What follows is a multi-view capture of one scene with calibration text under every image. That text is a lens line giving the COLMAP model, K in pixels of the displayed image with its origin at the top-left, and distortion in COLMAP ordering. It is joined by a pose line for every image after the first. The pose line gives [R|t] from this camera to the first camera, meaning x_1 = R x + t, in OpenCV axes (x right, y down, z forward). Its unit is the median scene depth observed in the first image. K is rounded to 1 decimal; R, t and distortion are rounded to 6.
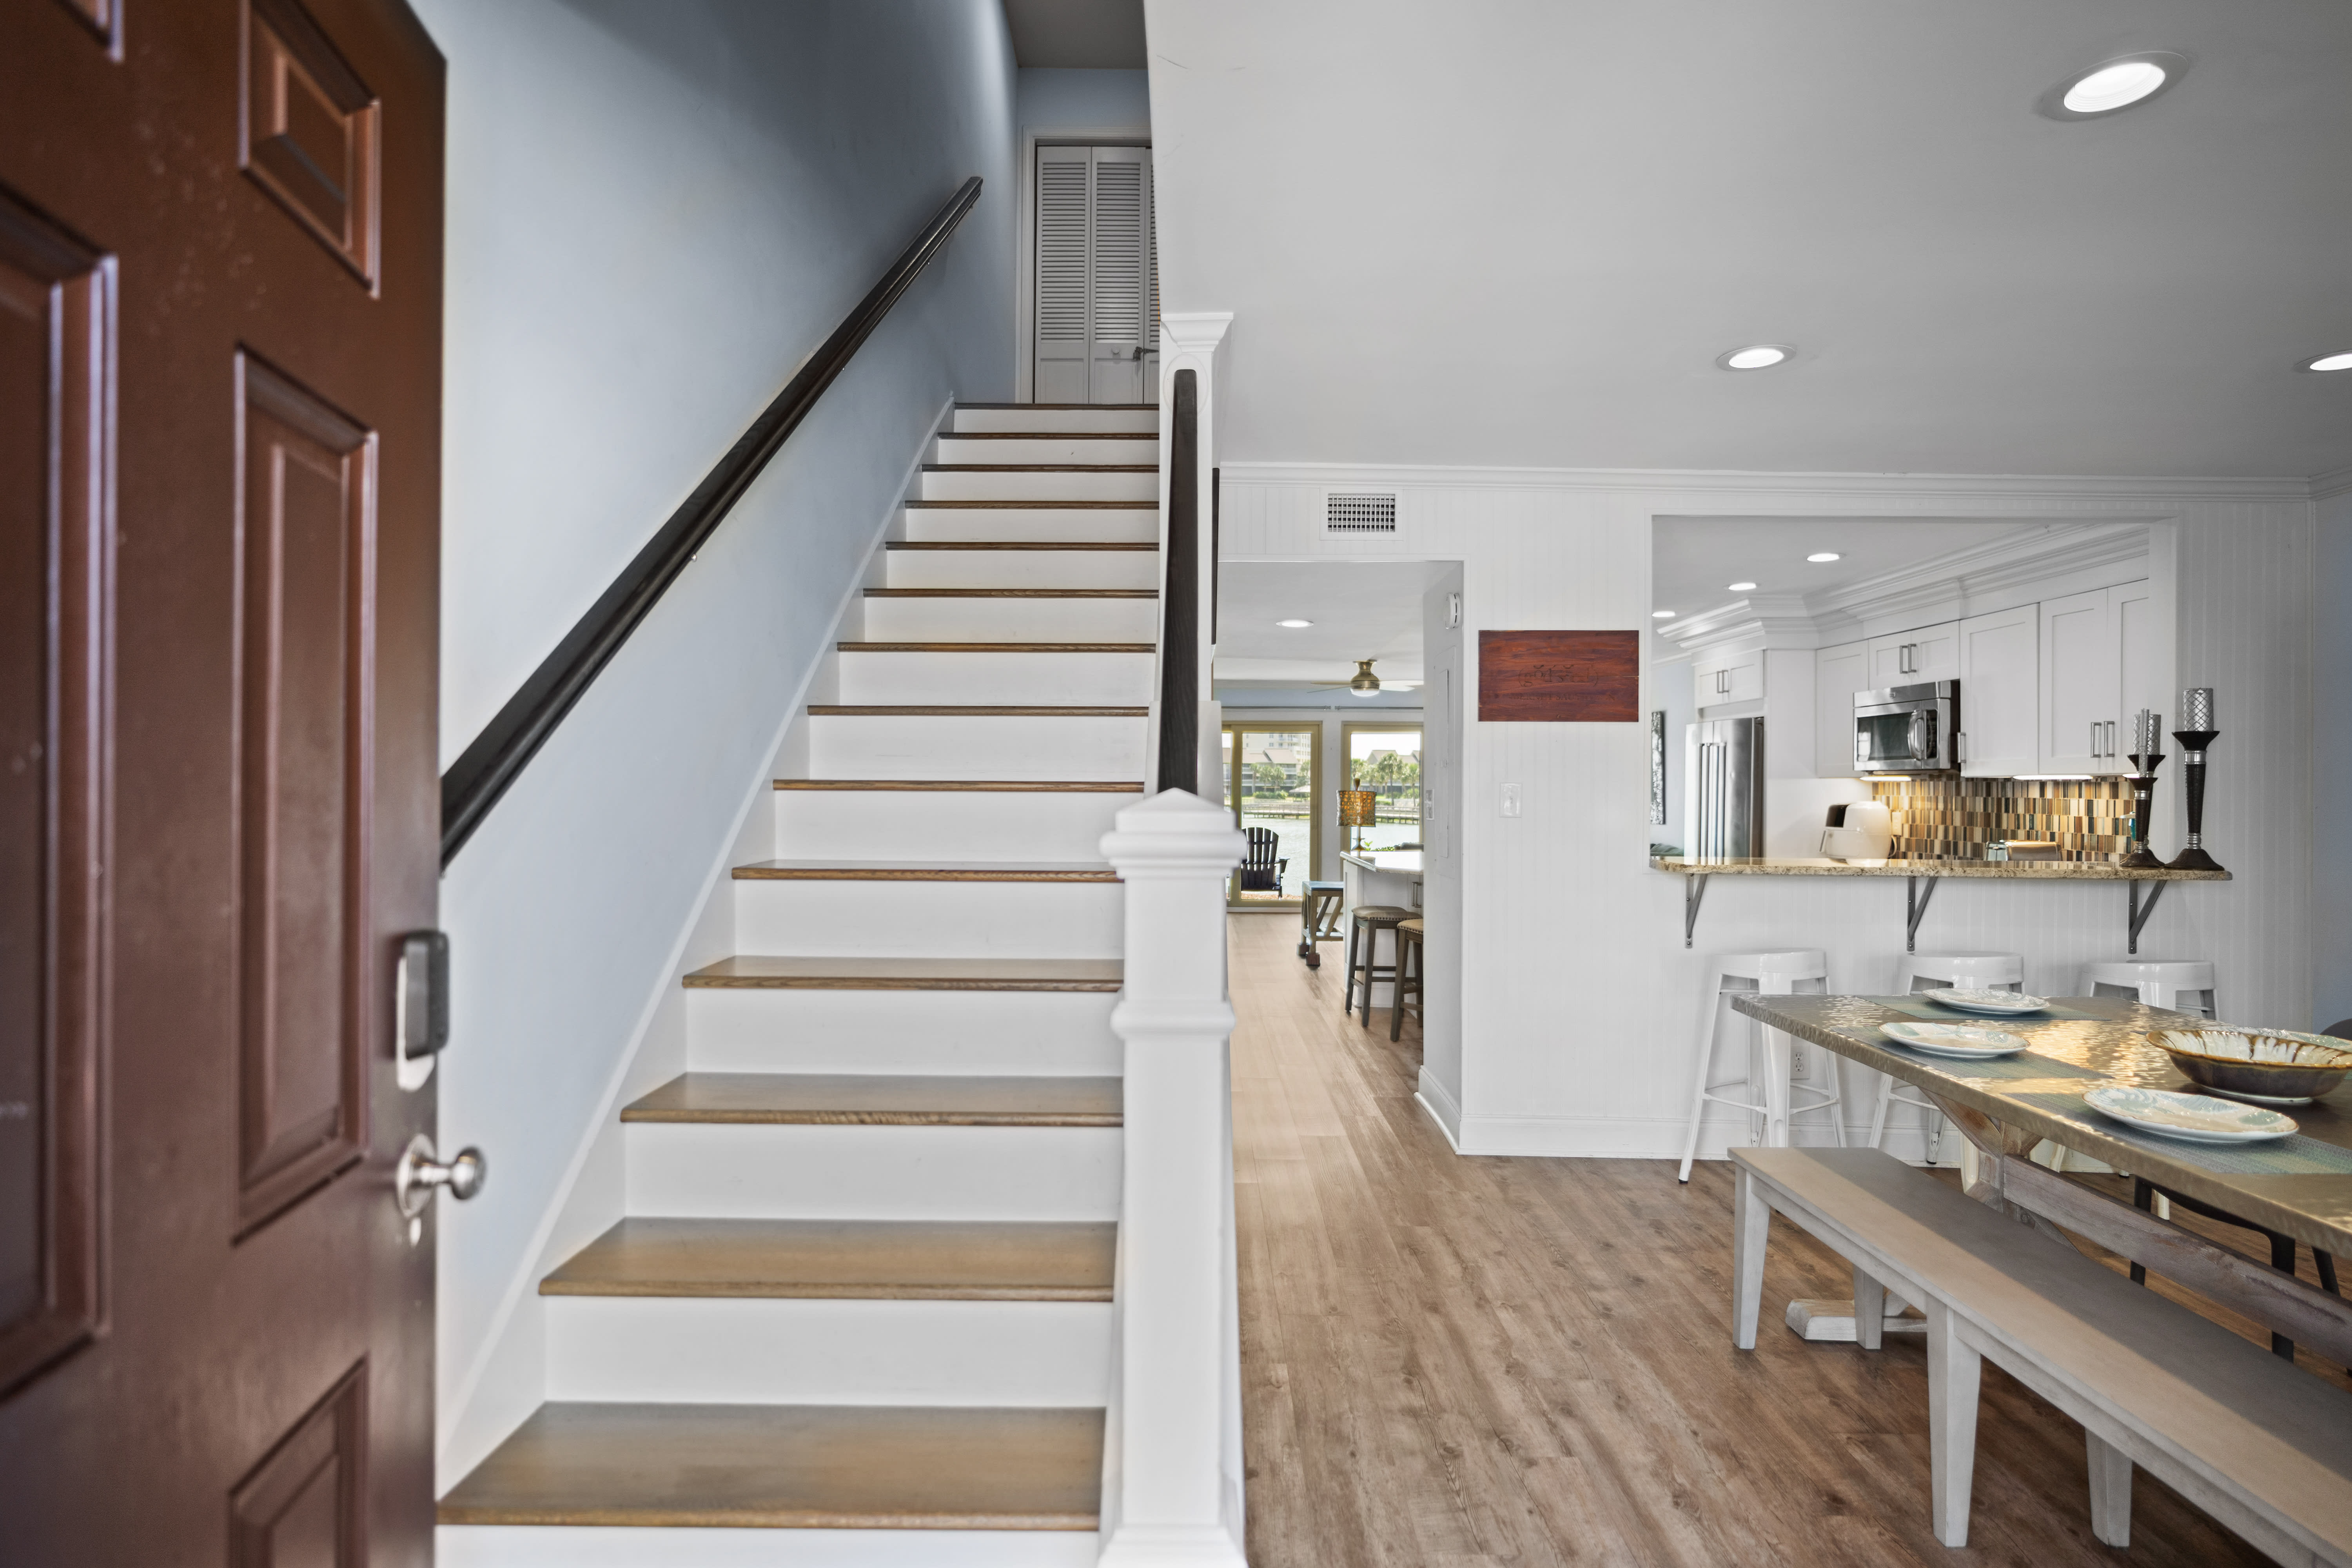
lens RADIAL K [[1208.2, 0, 1176.0], [0, 1208.2, 784.0], [0, 0, 1]] dist [0.001386, 0.000650]
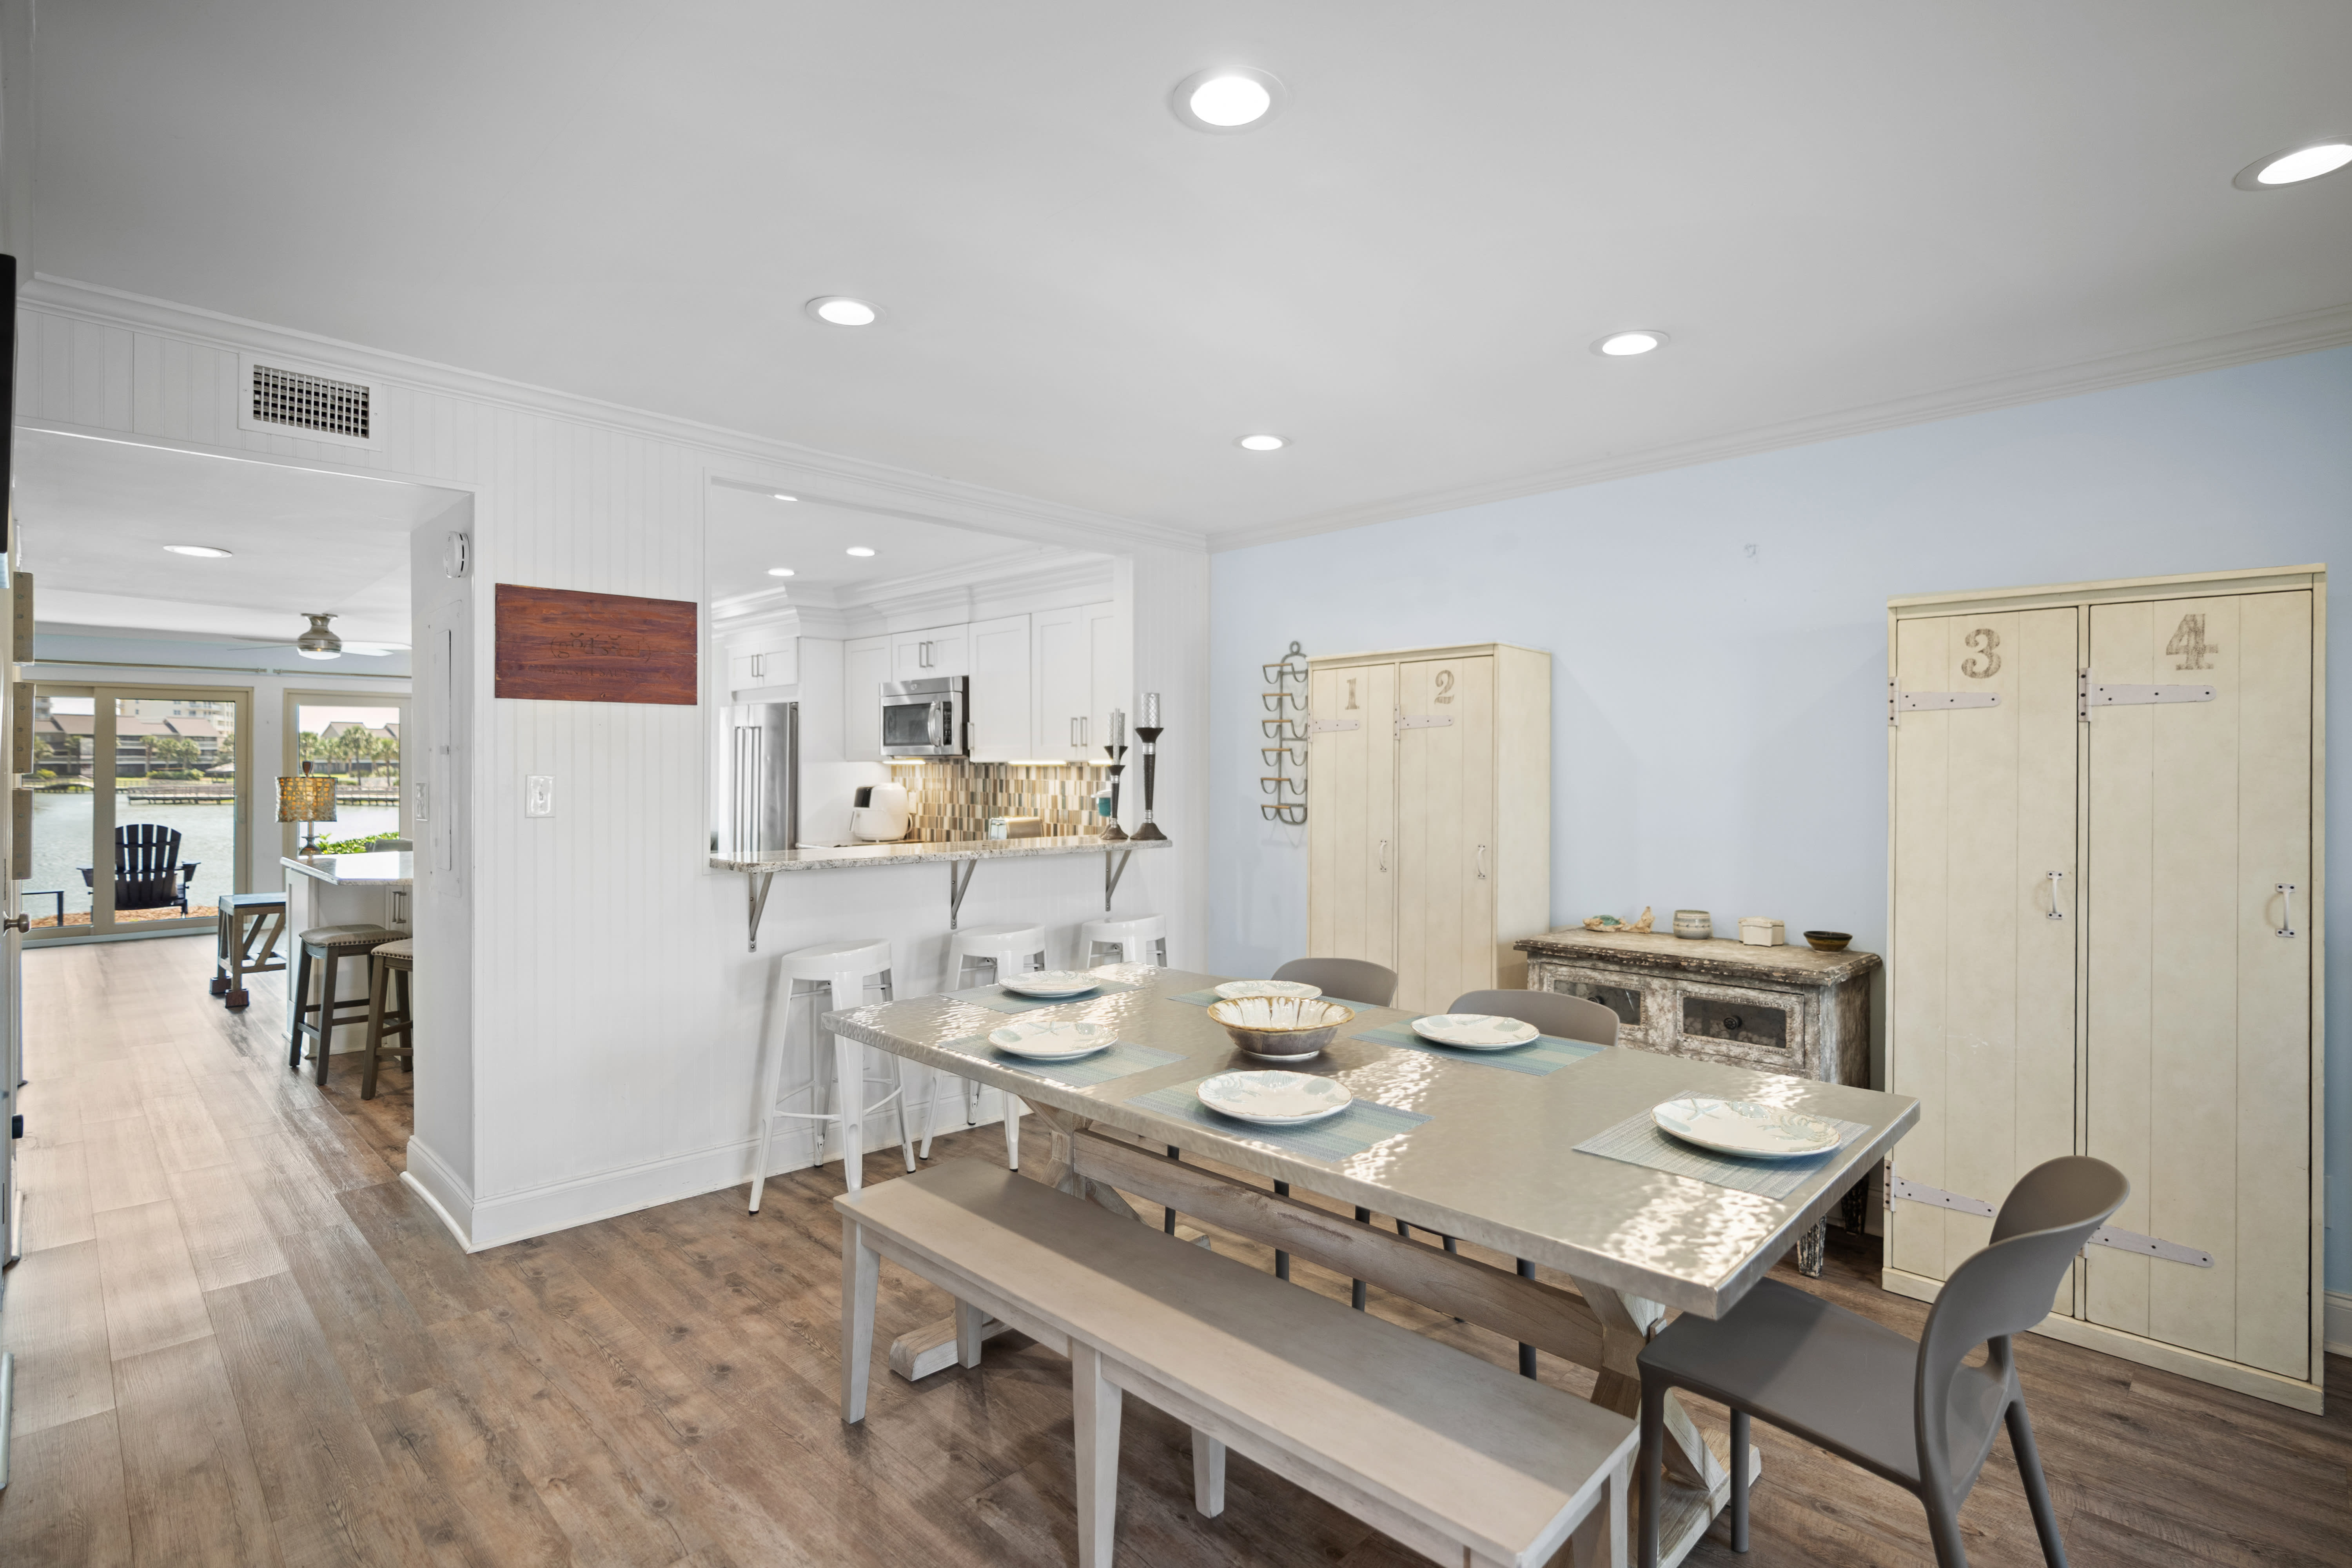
lens RADIAL K [[1125.4, 0, 1173.5], [0, 1125.4, 760.7], [0, 0, 1]] dist [-0.015329, 0.008636]
pose [[0.691683, -0.003566, 0.722192, 0.025723], [0.002913, 0.999993, 0.002148, -0.010448], [-0.722195, 0.000618, 0.691689, 0.161700]]
